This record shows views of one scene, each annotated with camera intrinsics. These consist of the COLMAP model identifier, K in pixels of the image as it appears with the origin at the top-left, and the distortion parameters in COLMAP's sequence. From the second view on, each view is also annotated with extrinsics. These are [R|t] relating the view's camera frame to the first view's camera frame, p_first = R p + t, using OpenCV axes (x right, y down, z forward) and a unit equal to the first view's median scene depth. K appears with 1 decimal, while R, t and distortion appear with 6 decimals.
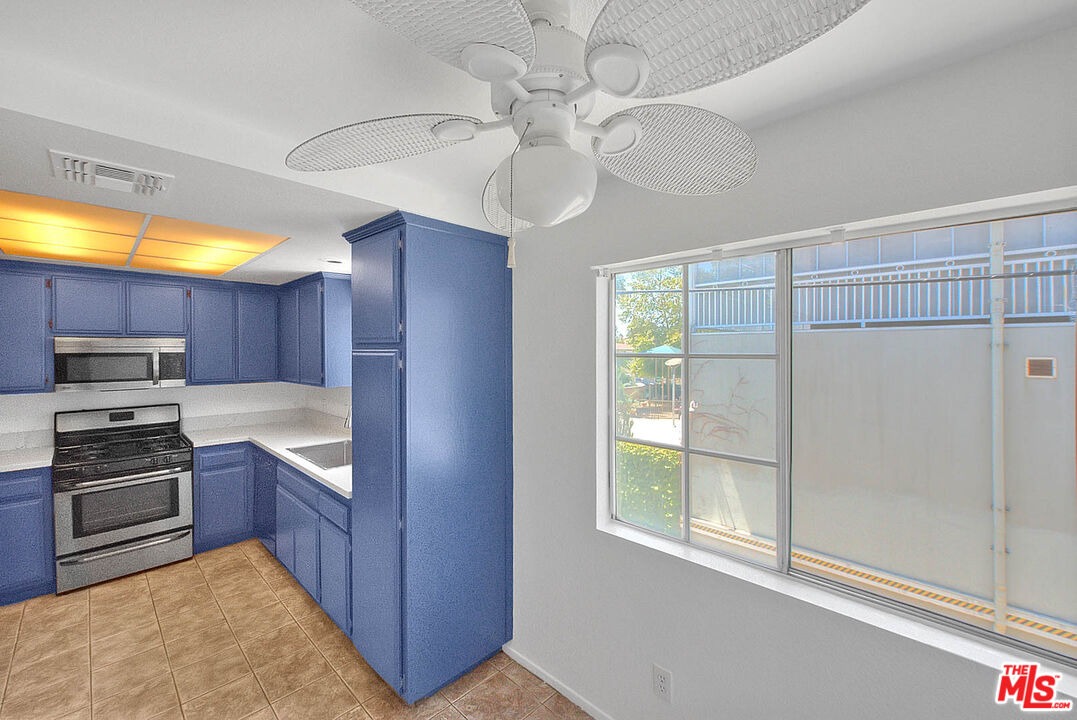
lens RADIAL K [[443.9, 0, 528.4], [0, 443.9, 354.9], [0, 0, 1]] dist [-0.002770, -0.000546]
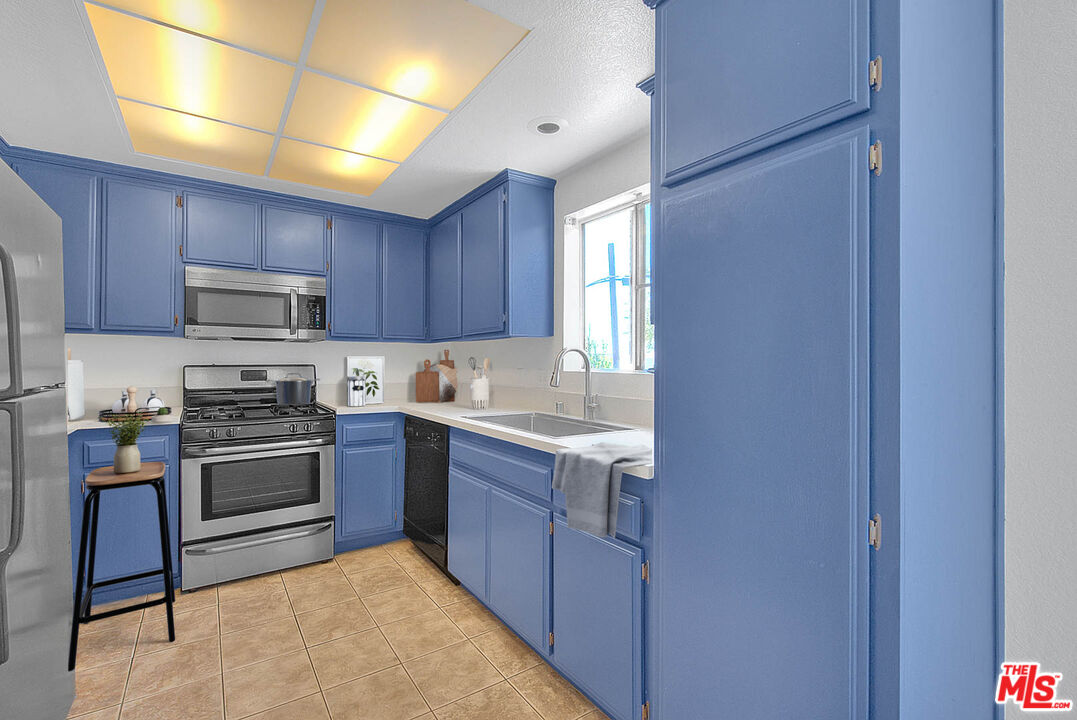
lens RADIAL K [[494.5, 0, 538.5], [0, 494.5, 360.0], [0, 0, 1]] dist [-0.000784, -0.000477]
pose [[0.981032, 0.017297, -0.193071, -0.264211], [-0.017507, 0.999847, 0.000620, 0.113068], [0.193053, 0.002771, 0.981184, 0.242861]]
